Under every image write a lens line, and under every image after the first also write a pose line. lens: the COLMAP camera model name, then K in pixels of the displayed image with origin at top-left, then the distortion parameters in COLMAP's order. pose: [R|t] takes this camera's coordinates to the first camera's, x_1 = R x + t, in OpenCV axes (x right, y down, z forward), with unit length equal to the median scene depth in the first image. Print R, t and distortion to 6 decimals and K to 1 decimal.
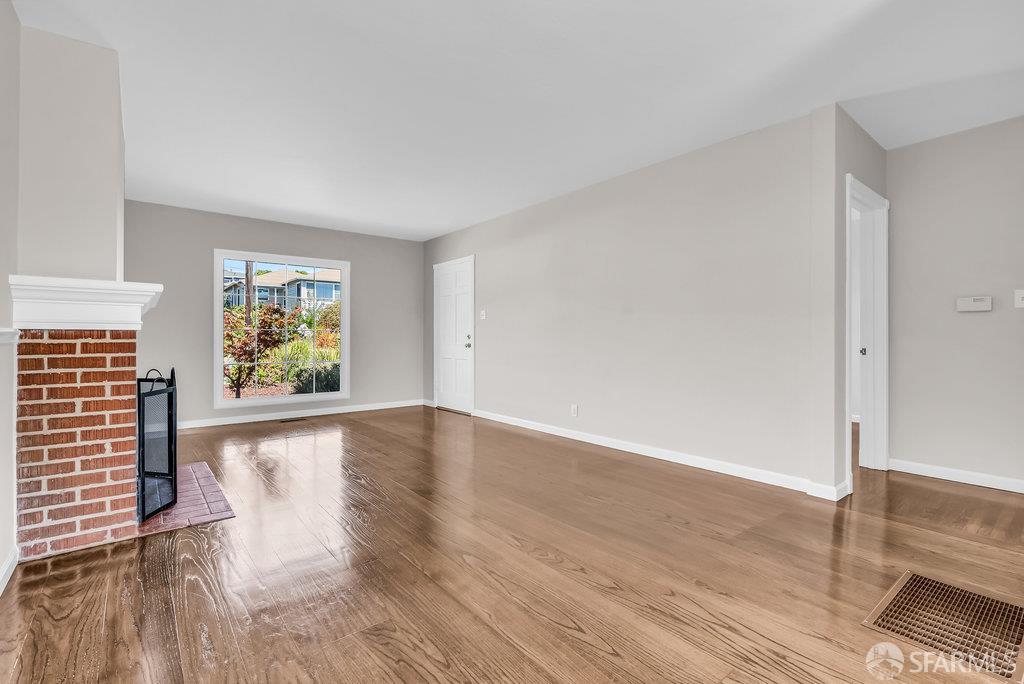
lens RADIAL K [[471.9, 0, 515.6], [0, 471.9, 342.1], [0, 0, 1]] dist [-0.000537, 0.000459]
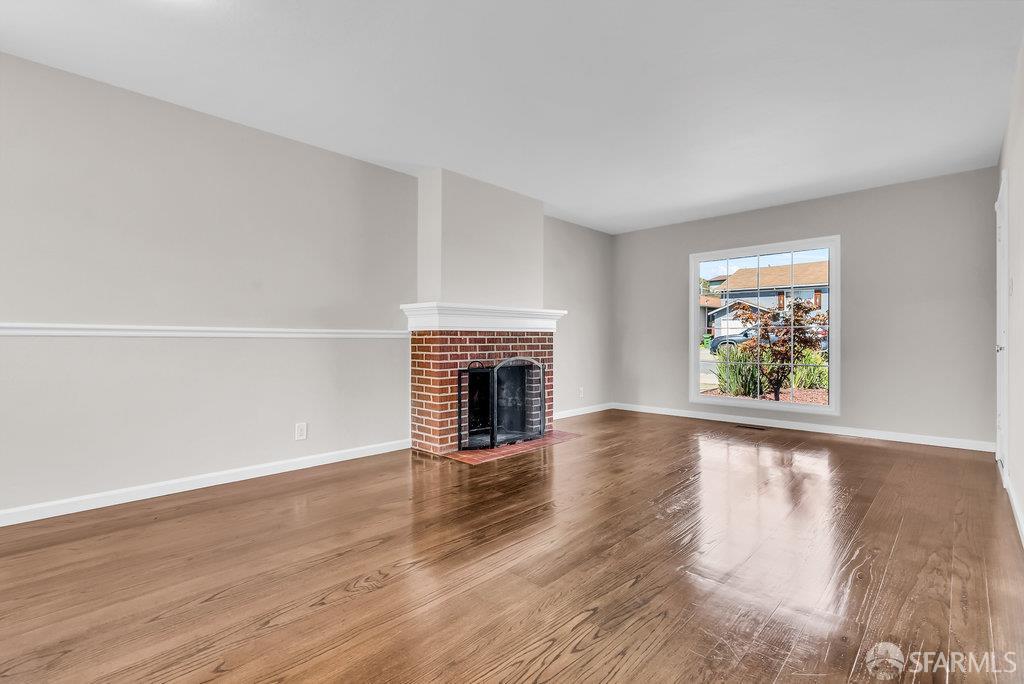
lens RADIAL K [[471.9, 0, 515.6], [0, 471.9, 342.1], [0, 0, 1]] dist [-0.000537, 0.000459]
pose [[0.112485, 0.002440, -0.993650, 0.931375], [-0.008390, 0.999964, 0.001505, 0.012052], [0.993618, 0.008167, 0.112502, 1.145191]]
